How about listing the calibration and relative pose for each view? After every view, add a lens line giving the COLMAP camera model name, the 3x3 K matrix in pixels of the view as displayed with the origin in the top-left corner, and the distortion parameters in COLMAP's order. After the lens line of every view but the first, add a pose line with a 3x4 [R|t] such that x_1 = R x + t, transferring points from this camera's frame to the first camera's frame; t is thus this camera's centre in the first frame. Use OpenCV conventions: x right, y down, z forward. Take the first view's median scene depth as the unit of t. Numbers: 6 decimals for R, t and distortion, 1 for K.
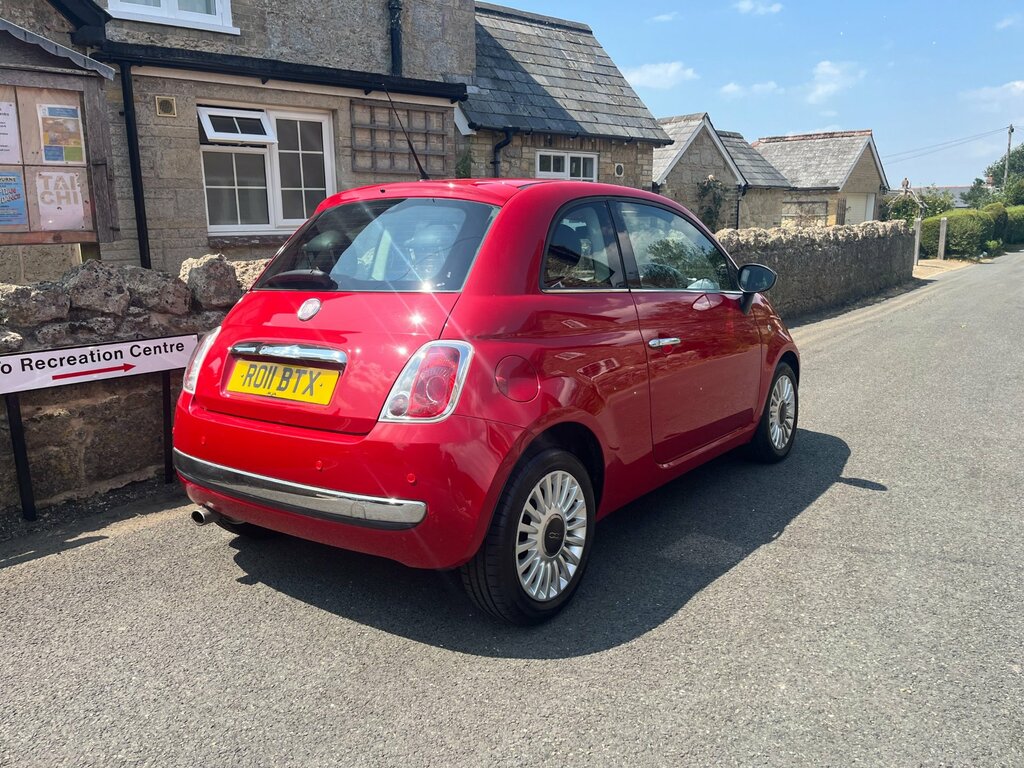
lens RADIAL K [[777.8, 0, 507.3], [0, 777.8, 370.6], [0, 0, 1]] dist [0.052718, -0.065471]
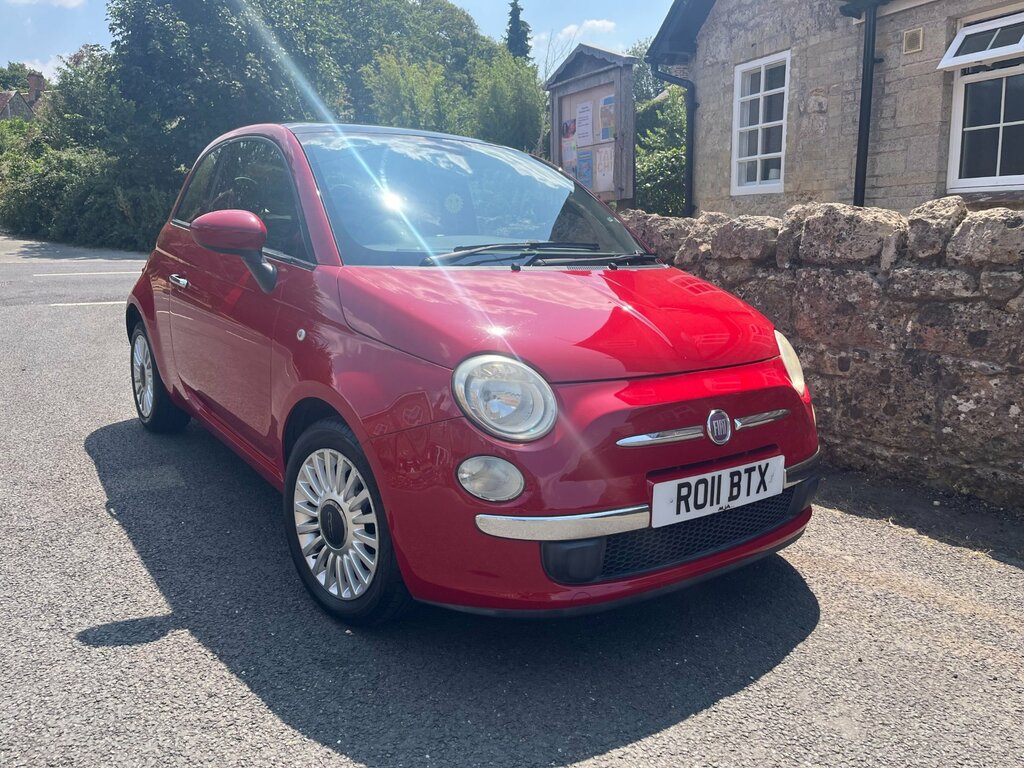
lens RADIAL K [[777.8, 0, 507.3], [0, 777.8, 370.6], [0, 0, 1]] dist [0.052718, -0.065471]
pose [[-0.299973, 0.186199, -0.935599, 0.498740], [-0.166410, 0.955514, 0.243517, -0.115593], [0.939321, 0.228742, -0.255643, 0.792884]]
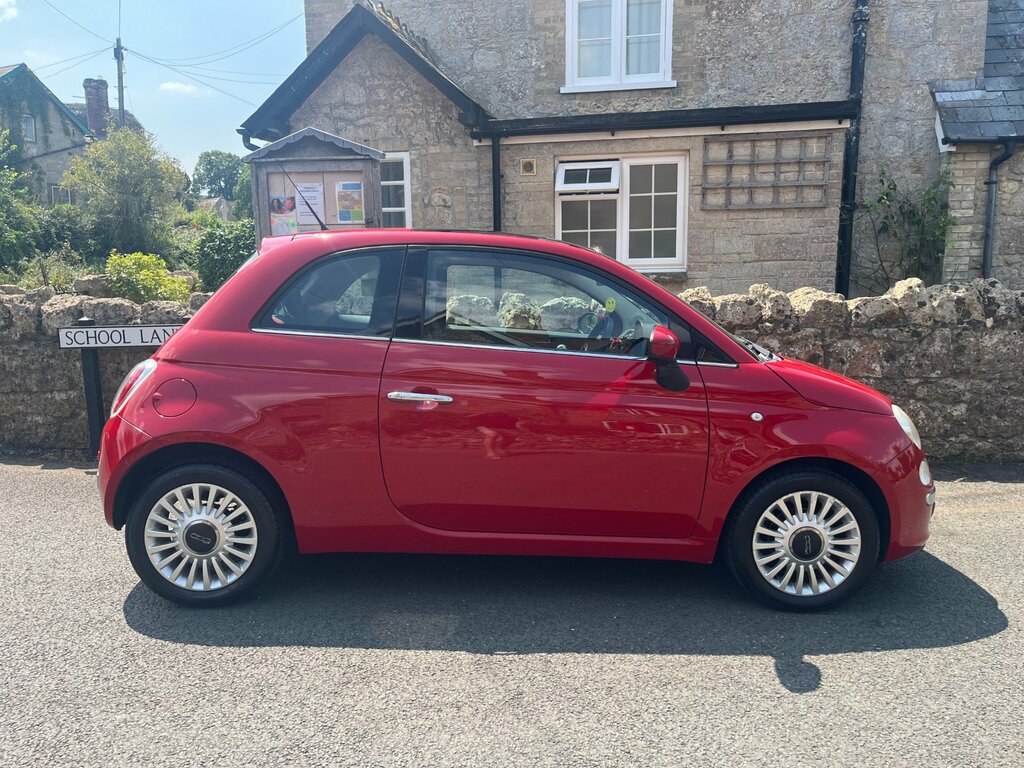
lens RADIAL K [[777.8, 0, 507.3], [0, 777.8, 370.6], [0, 0, 1]] dist [0.052718, -0.065471]
pose [[0.613175, 0.114901, -0.781546, 0.465845], [-0.146303, 0.988767, 0.030581, -0.052035], [0.776281, 0.095591, 0.623097, 0.229439]]
